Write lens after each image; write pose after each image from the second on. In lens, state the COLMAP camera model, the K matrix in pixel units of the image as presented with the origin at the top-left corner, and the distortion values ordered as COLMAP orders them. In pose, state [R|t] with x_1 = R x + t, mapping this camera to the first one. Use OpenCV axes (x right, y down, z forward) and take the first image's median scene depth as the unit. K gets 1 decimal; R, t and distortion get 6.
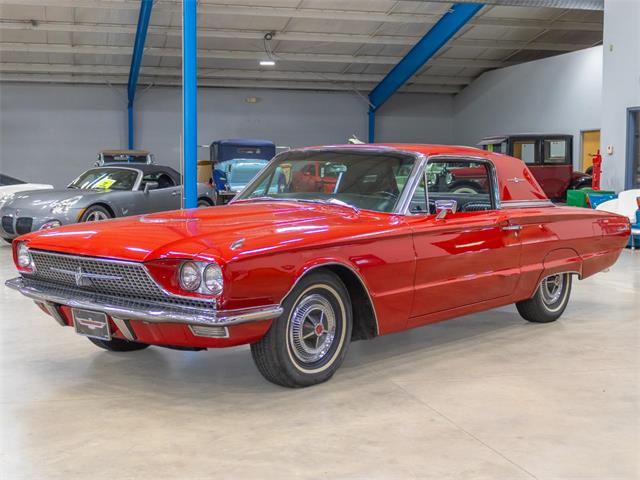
lens RADIAL K [[1625.3, 0, 320.0], [0, 1625.3, 240.0], [0, 0, 1]] dist [-0.032719, -0.180012]
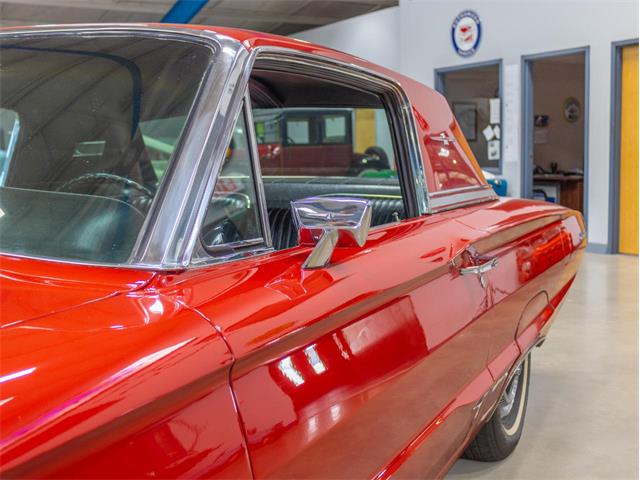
lens RADIAL K [[1180.6, 0, 320.0], [0, 1180.6, 240.0], [0, 0, 1]] dist [-0.009646, -0.138637]
pose [[0.981659, -0.037048, 0.187010, 0.035634], [0.033317, 0.999179, 0.023053, -0.020835], [-0.187711, -0.016399, 0.982087, 0.752694]]
